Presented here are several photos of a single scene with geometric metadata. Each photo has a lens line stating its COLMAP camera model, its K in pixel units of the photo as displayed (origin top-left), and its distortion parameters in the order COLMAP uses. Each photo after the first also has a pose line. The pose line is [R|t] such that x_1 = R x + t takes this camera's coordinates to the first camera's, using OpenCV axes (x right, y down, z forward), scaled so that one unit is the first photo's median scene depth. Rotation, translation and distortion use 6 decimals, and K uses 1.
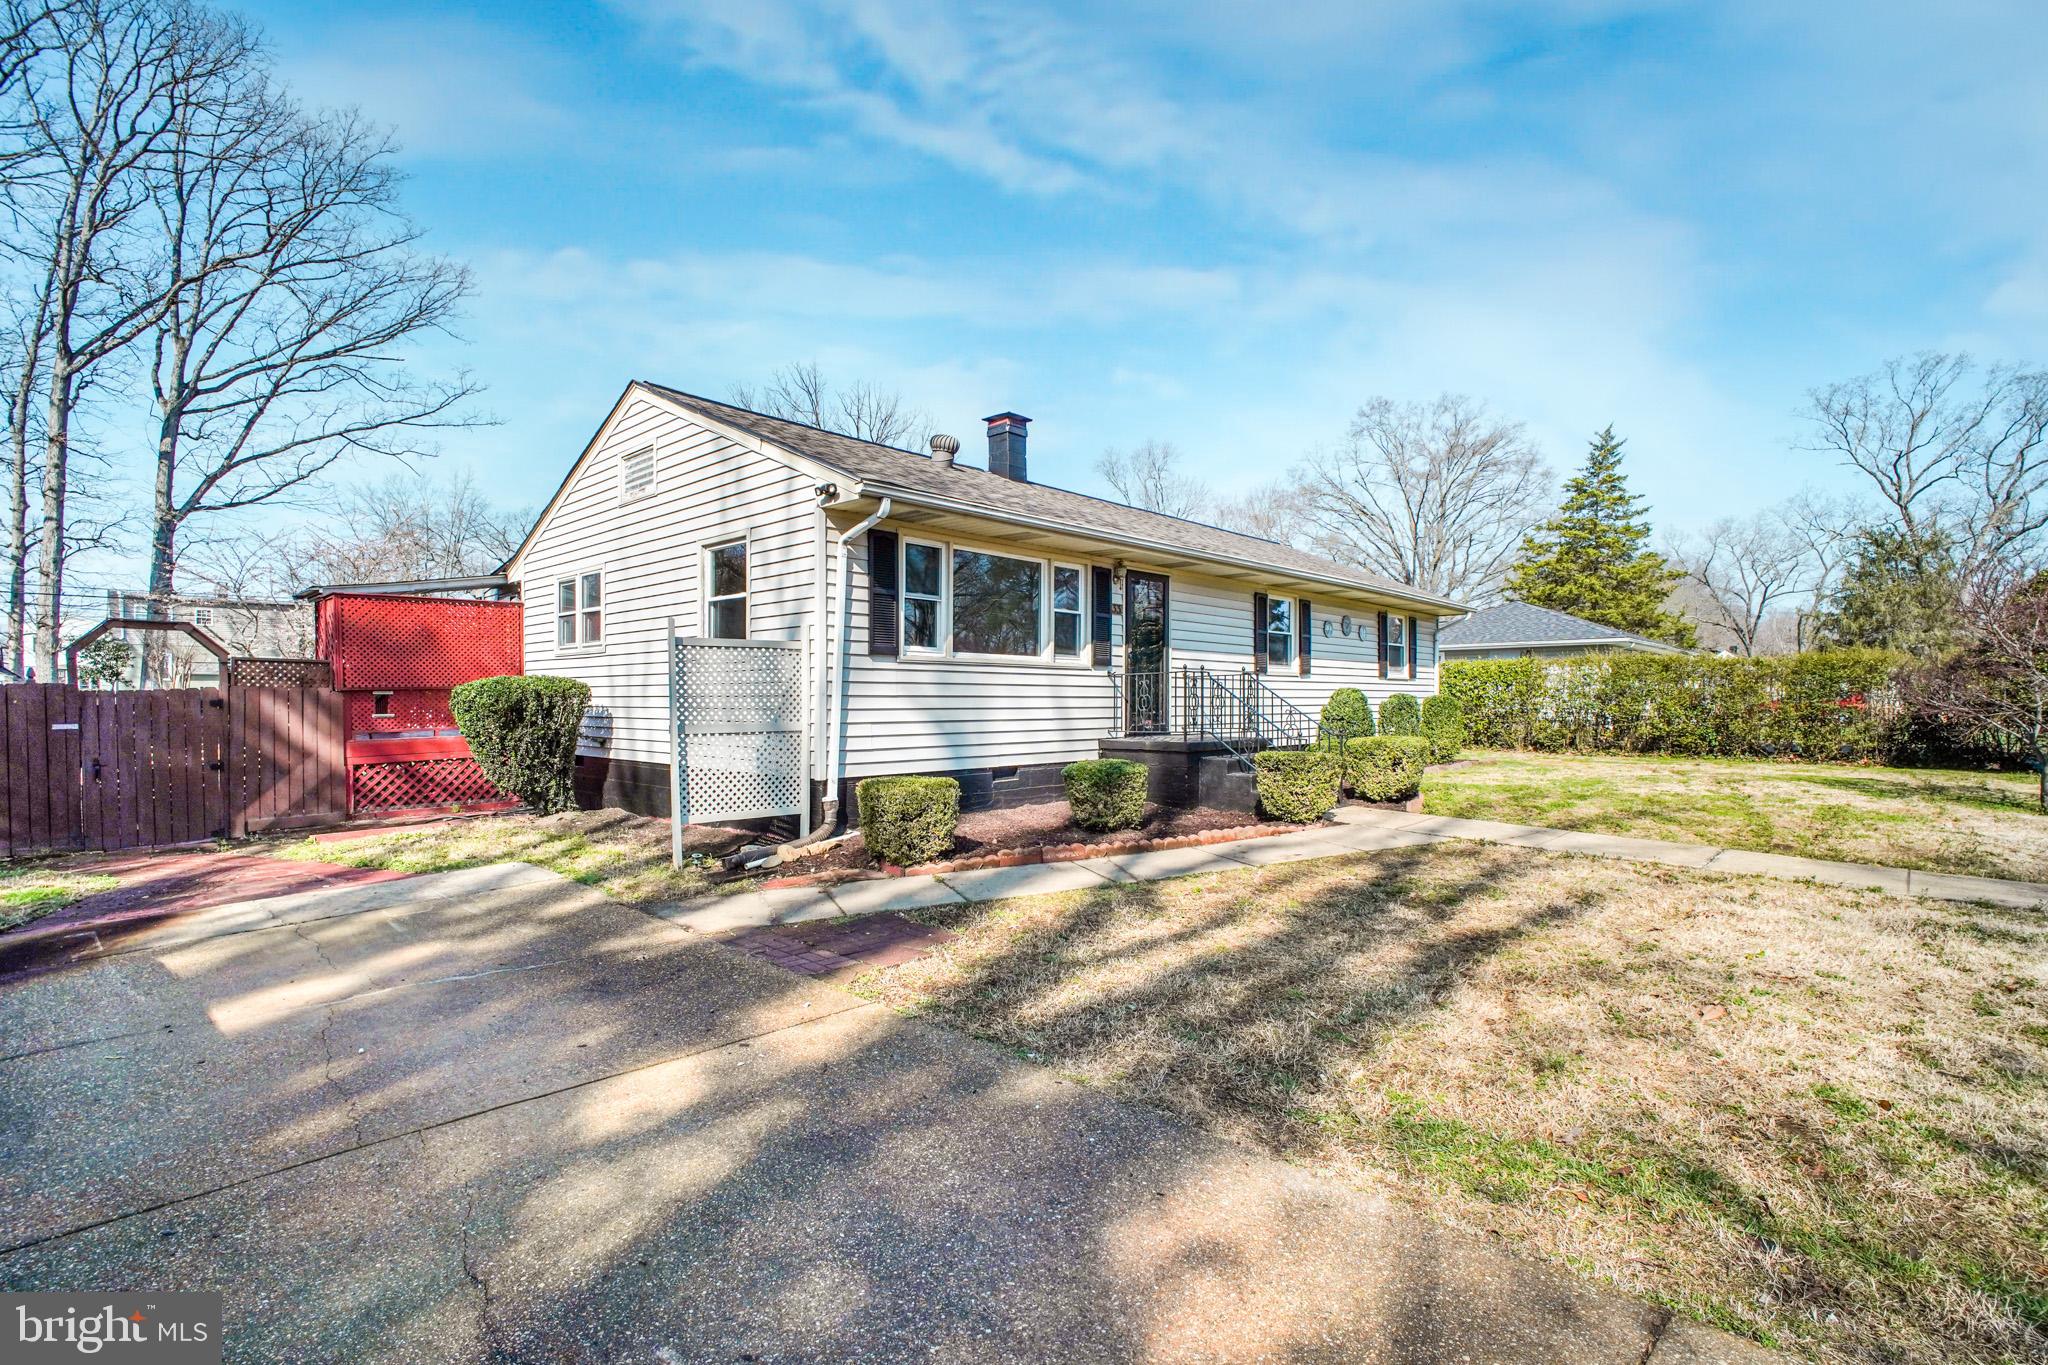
lens RADIAL K [[951.4, 0, 1010.6], [0, 951.4, 691.1], [0, 0, 1]] dist [0.001457, -0.004452]
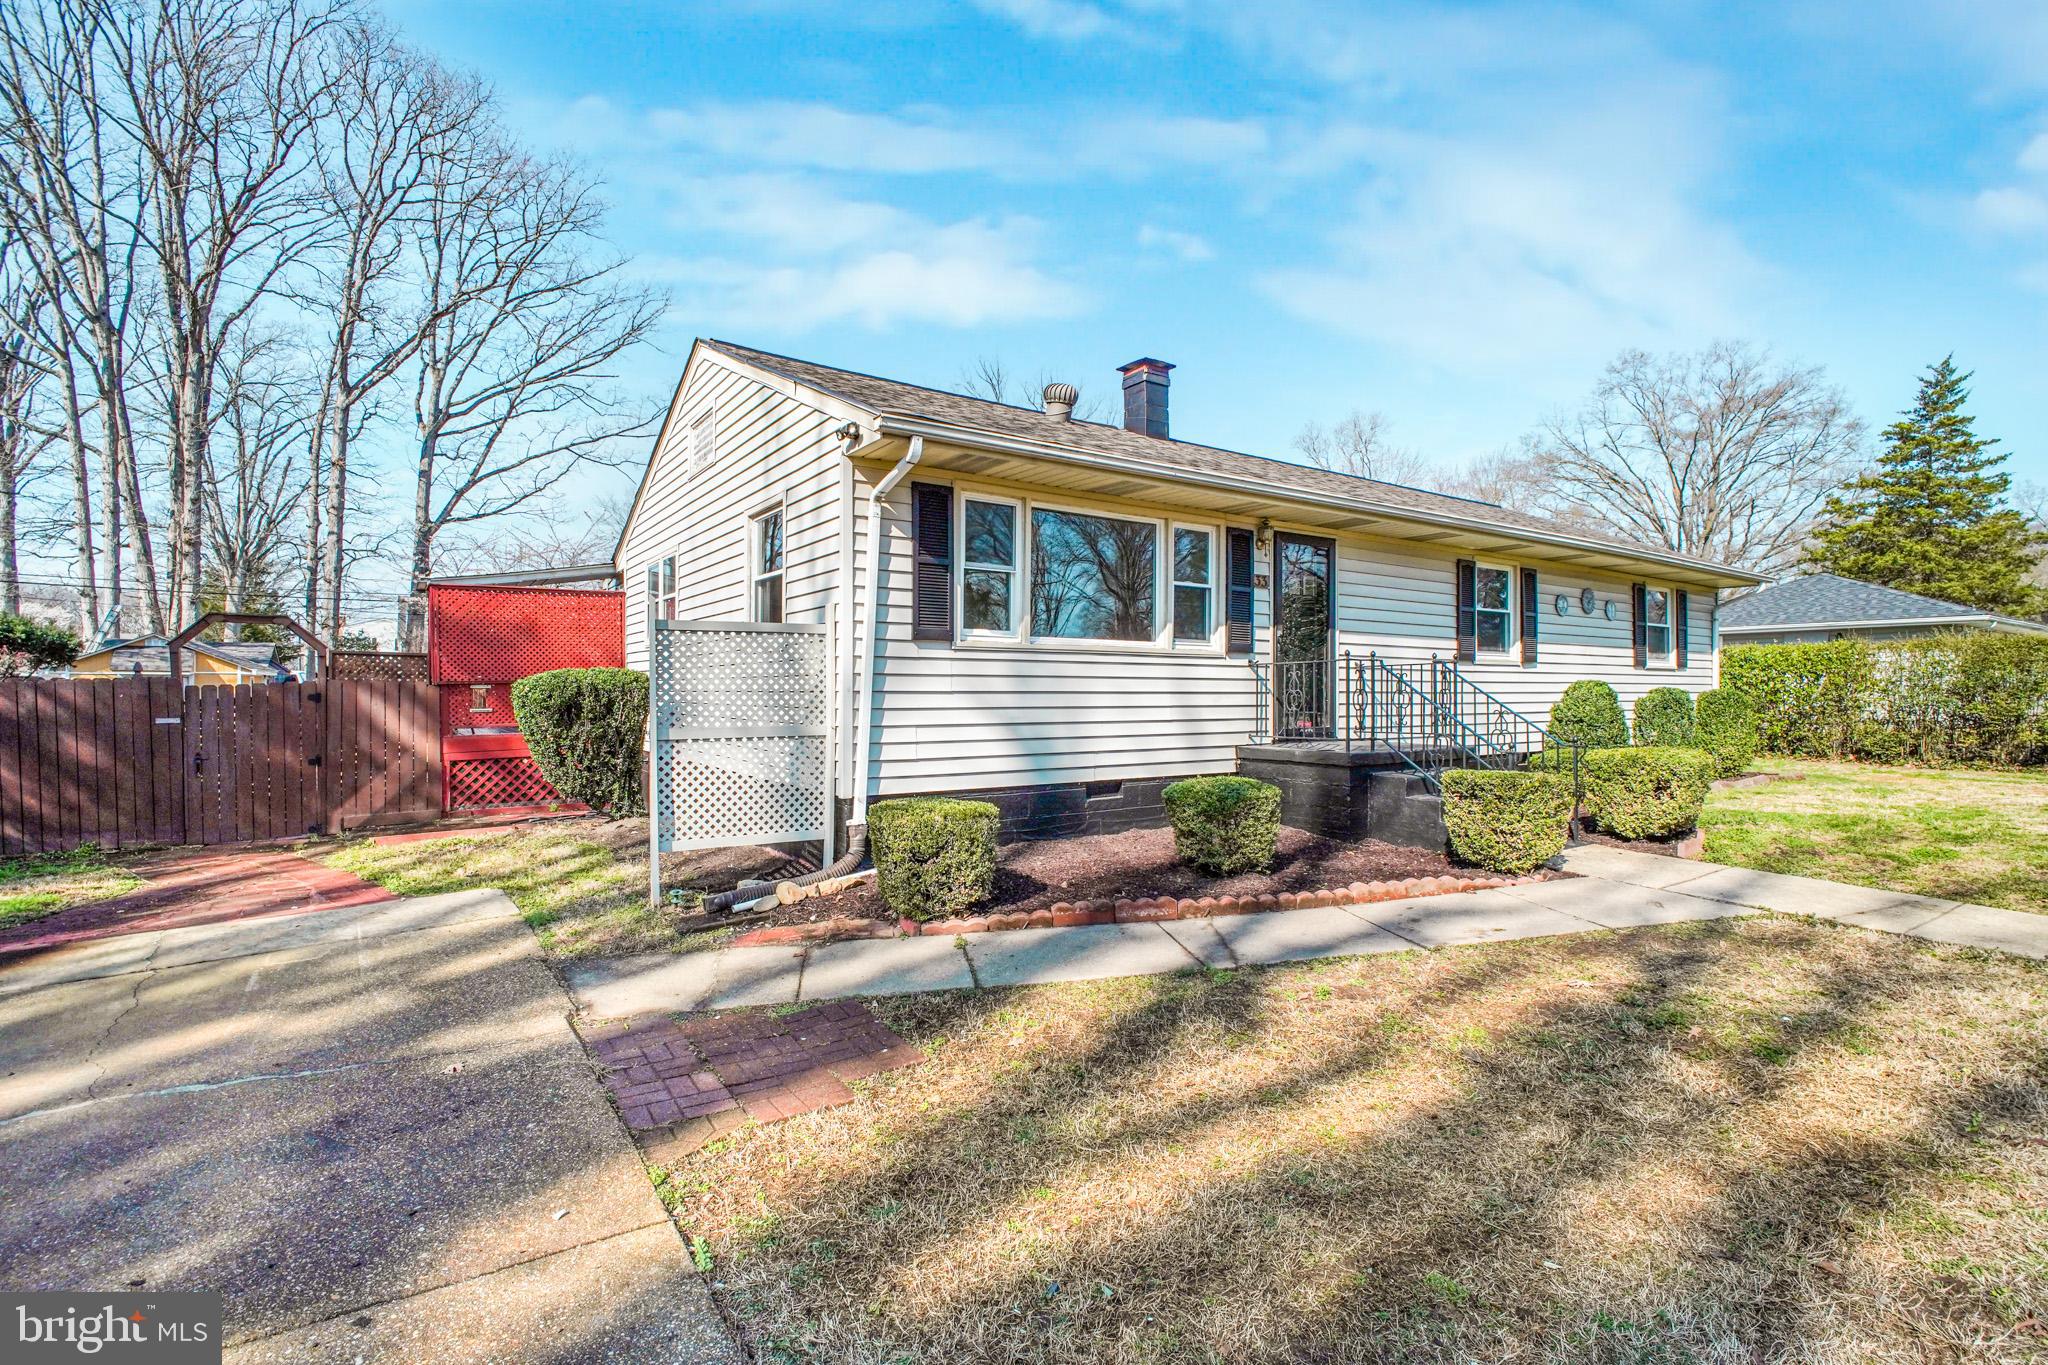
lens RADIAL K [[944.9, 0, 1002.6], [0, 944.9, 677.0], [0, 0, 1]] dist [-0.000799, -0.006518]
pose [[0.975641, -0.001541, -0.219370, 0.071924], [0.000220, 0.999982, -0.006048, -0.002046], [0.219375, 0.005853, 0.975623, 0.183437]]
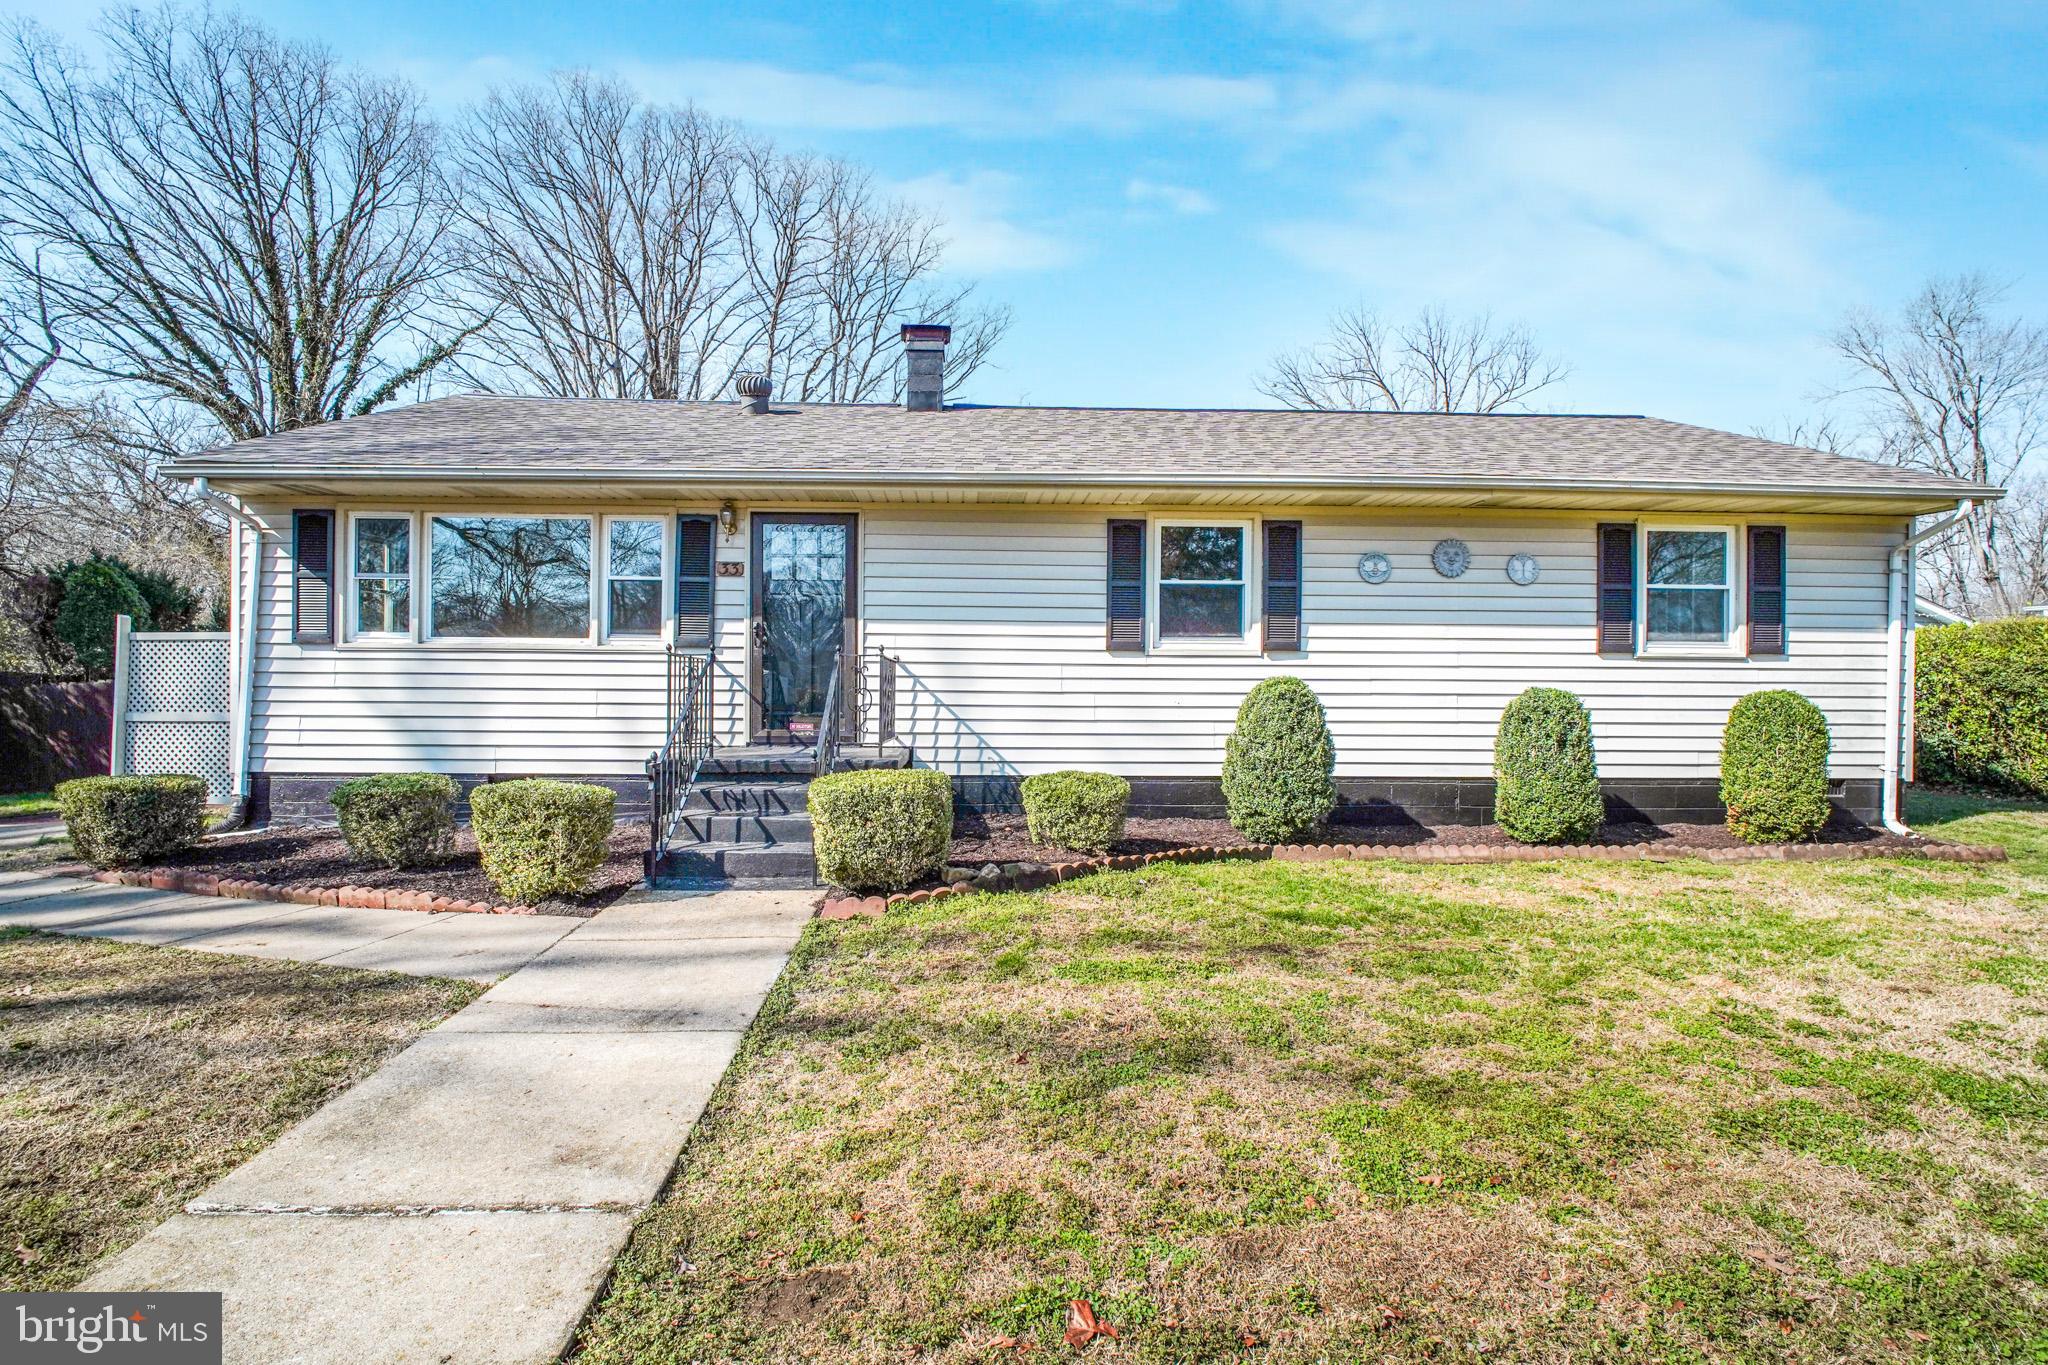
lens RADIAL K [[920.5, 0, 1048.8], [0, 920.5, 702.1], [0, 0, 1]] dist [0.000947, -0.005146]
pose [[0.708604, -0.012953, -0.705488, 0.755529], [0.000723, 0.999844, -0.017630, 0.026997], [0.705606, 0.011983, 0.708503, 0.655519]]
